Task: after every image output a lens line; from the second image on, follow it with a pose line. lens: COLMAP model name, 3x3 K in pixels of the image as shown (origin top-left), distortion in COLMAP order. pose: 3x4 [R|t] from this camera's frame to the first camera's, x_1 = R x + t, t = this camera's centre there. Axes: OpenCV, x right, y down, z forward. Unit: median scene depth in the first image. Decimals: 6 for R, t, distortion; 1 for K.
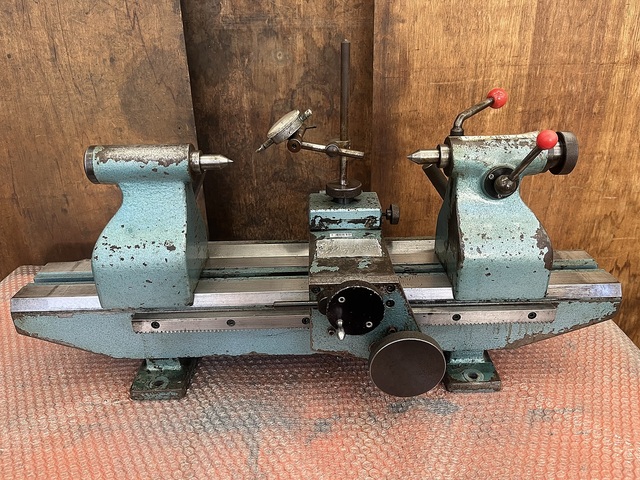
lens RADIAL K [[474.6, 0, 320.0], [0, 474.6, 240.0], [0, 0, 1]] dist [0.024702, -0.004733]
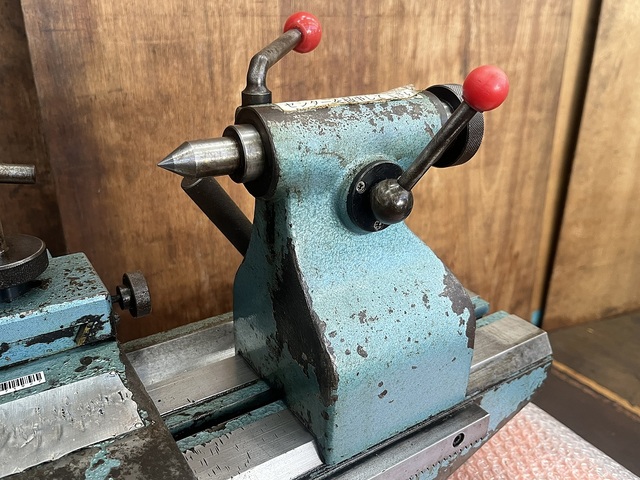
lens RADIAL K [[538.1, 0, 307.6], [0, 538.1, 240.8], [0, 0, 1]] dist [0.010980, -0.001357]
pose [[0.845095, -0.180902, 0.503080, 0.049818], [0.200522, 0.979568, 0.015398, -0.090239], [-0.495586, 0.087866, 0.864103, 0.530496]]
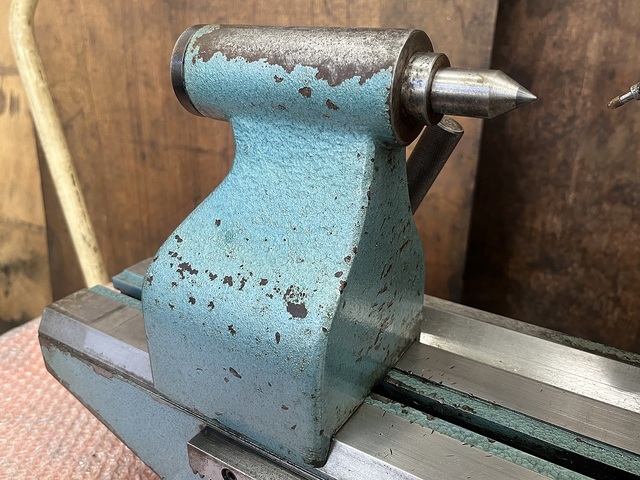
lens RADIAL K [[543.5, 0, 317.5], [0, 543.5, 241.5], [0, 0, 1]] dist [0.032928, -0.074543]
pose [[0.829224, 0.240172, -0.504683, -0.092030], [-0.250760, 0.966854, 0.048099, -0.052759], [0.499507, 0.086669, 0.861964, 0.584276]]
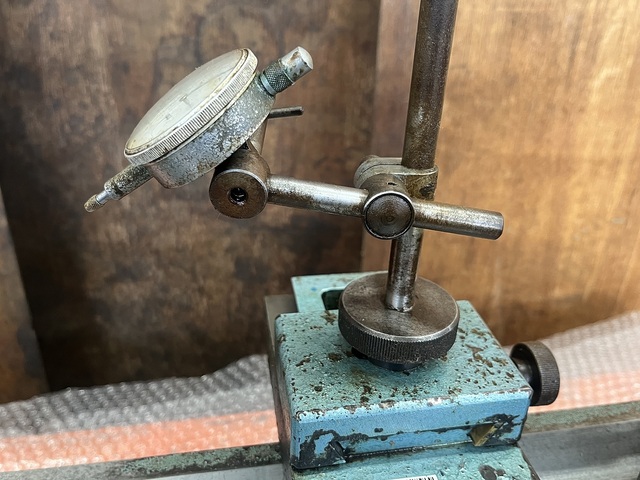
lens RADIAL K [[543.5, 0, 317.5], [0, 543.5, 241.5], [0, 0, 1]] dist [0.032928, -0.074543]
pose [[0.985565, -0.030193, 0.166583, -0.063957], [0.022472, 0.998593, 0.048040, -0.193022], [-0.167799, -0.043603, 0.984856, 0.735735]]
